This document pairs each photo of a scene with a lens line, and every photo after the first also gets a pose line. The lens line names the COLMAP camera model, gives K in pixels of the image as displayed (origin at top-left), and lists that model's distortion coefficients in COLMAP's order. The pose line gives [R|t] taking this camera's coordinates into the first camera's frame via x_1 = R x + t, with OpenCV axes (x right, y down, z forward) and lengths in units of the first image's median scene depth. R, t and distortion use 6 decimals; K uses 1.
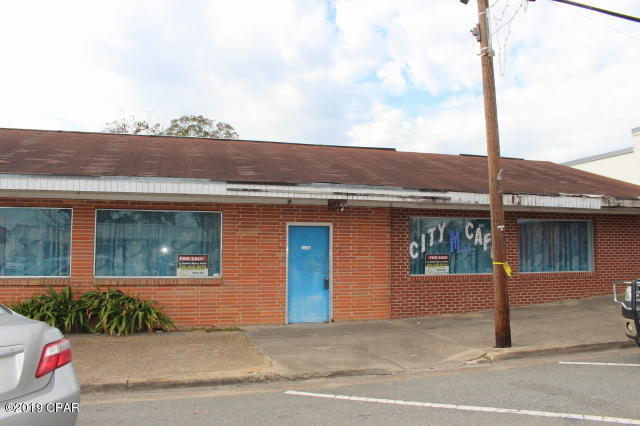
lens RADIAL K [[522.9, 0, 319.0], [0, 522.9, 215.7], [0, 0, 1]] dist [-0.139066, 0.083647]
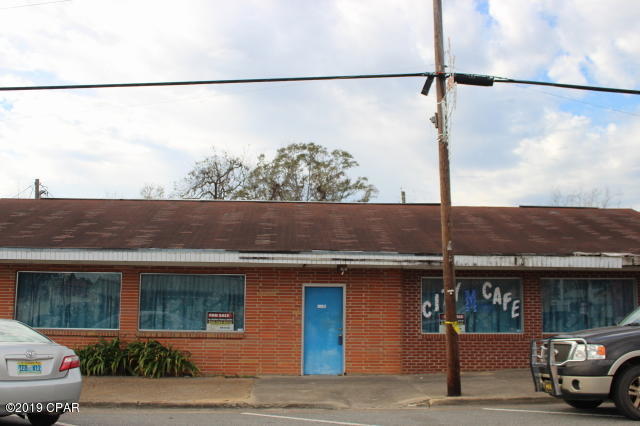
lens RADIAL K [[672.5, 0, 322.1], [0, 672.5, 217.6], [0, 0, 1]] dist [-0.085520, 0.000000]
pose [[0.972905, -0.022537, -0.230103, 0.326900], [0.008028, 0.997930, -0.063799, -0.037894], [0.231065, 0.060223, 0.971073, -0.415849]]
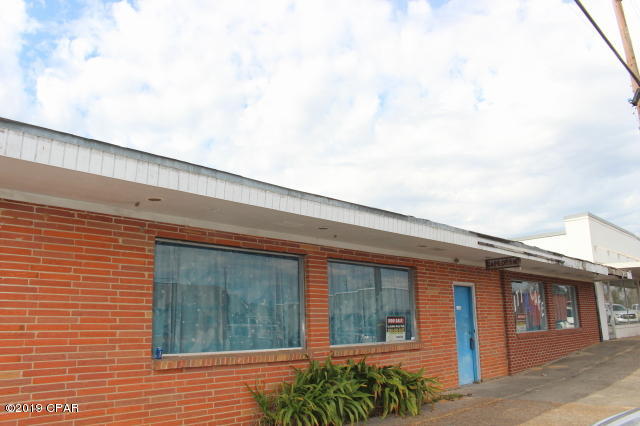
lens RADIAL K [[522.9, 0, 319.6], [0, 522.9, 212.2], [0, 0, 1]] dist [-0.139066, 0.083647]
pose [[0.861495, 0.087544, 0.500163, -0.805961], [-0.008569, 0.987392, -0.158065, 0.041274], [-0.507694, 0.131886, 0.851383, 0.295967]]
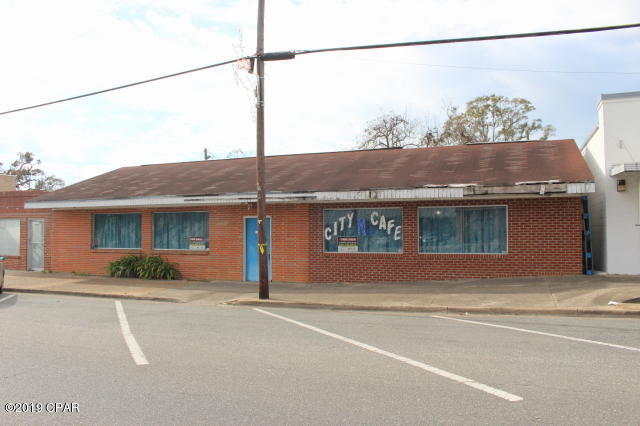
lens RADIAL K [[522.9, 0, 321.5], [0, 522.9, 213.1], [0, 0, 1]] dist [-0.139066, 0.083647]
pose [[0.787557, -0.023958, -0.615776, 1.129121], [0.049184, 0.998500, 0.024055, -0.023910], [0.614276, -0.049231, 0.787554, -0.088822]]
